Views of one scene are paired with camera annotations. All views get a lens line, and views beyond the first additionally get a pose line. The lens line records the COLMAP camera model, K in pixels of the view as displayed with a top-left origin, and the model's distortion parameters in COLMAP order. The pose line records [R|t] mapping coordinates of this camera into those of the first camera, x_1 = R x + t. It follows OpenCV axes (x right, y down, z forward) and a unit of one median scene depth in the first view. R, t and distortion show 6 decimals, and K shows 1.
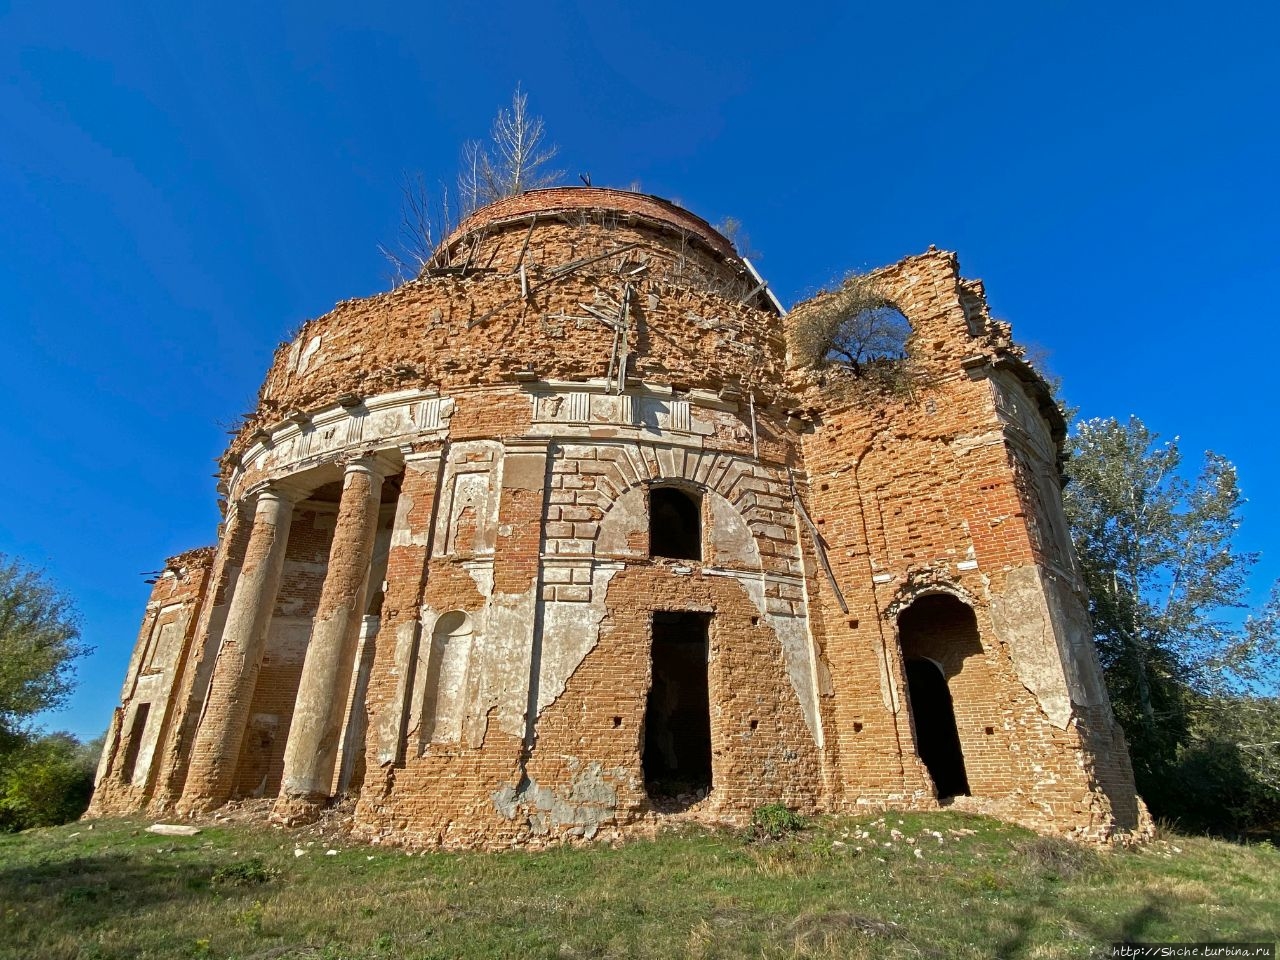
lens RADIAL K [[645.8, 0, 632.1], [0, 645.8, 502.7], [0, 0, 1]] dist [0.016628, -0.018312]
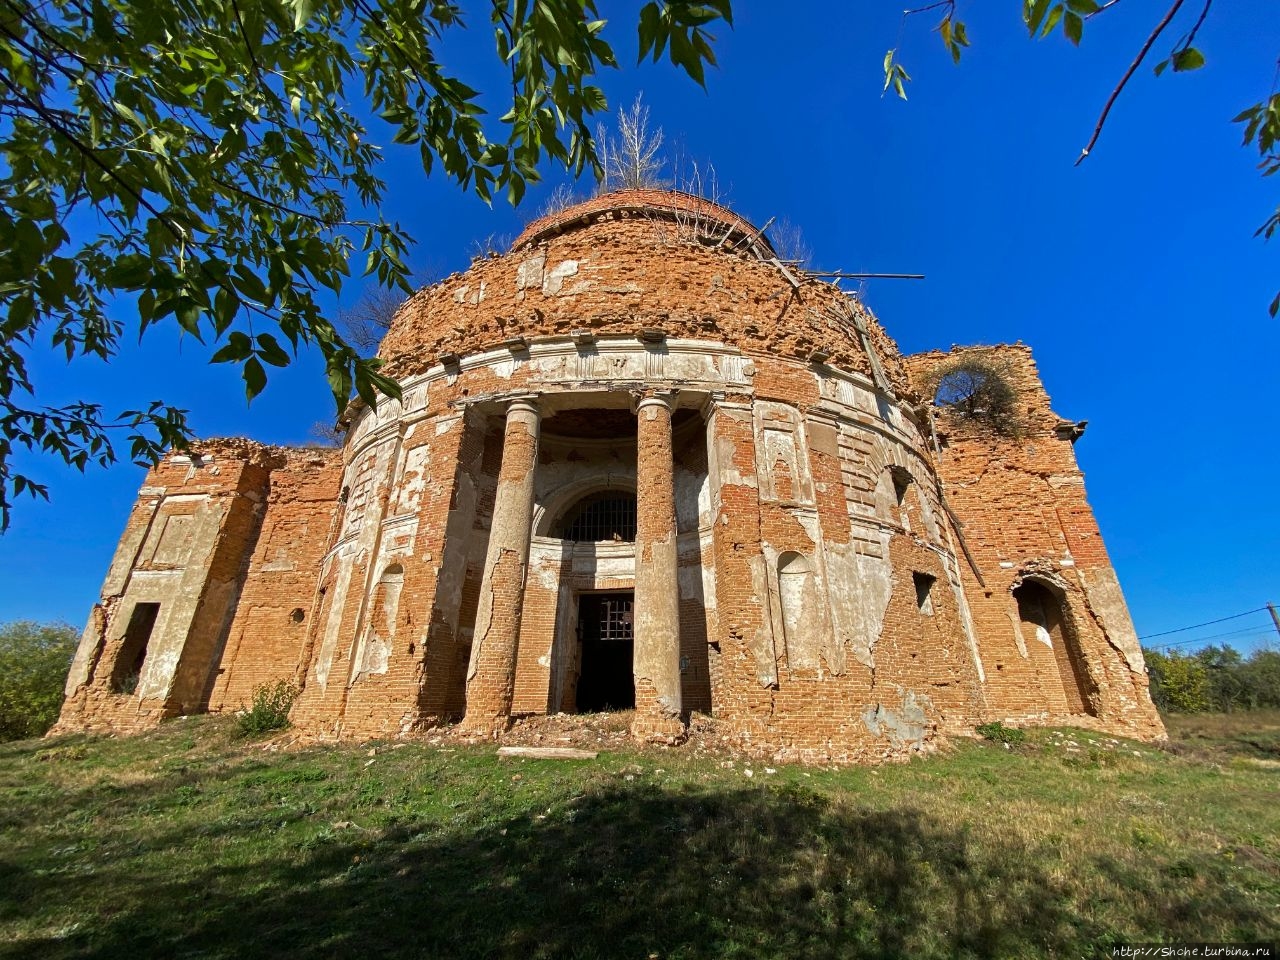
lens RADIAL K [[521.1, 0, 627.0], [0, 521.1, 491.4], [0, 0, 1]] dist [-0.004804, -0.008042]
pose [[0.917697, 0.164041, 0.361832, -0.753023], [-0.171005, 0.985185, -0.012935, 0.107749], [-0.358593, -0.050005, 0.932154, 0.234016]]
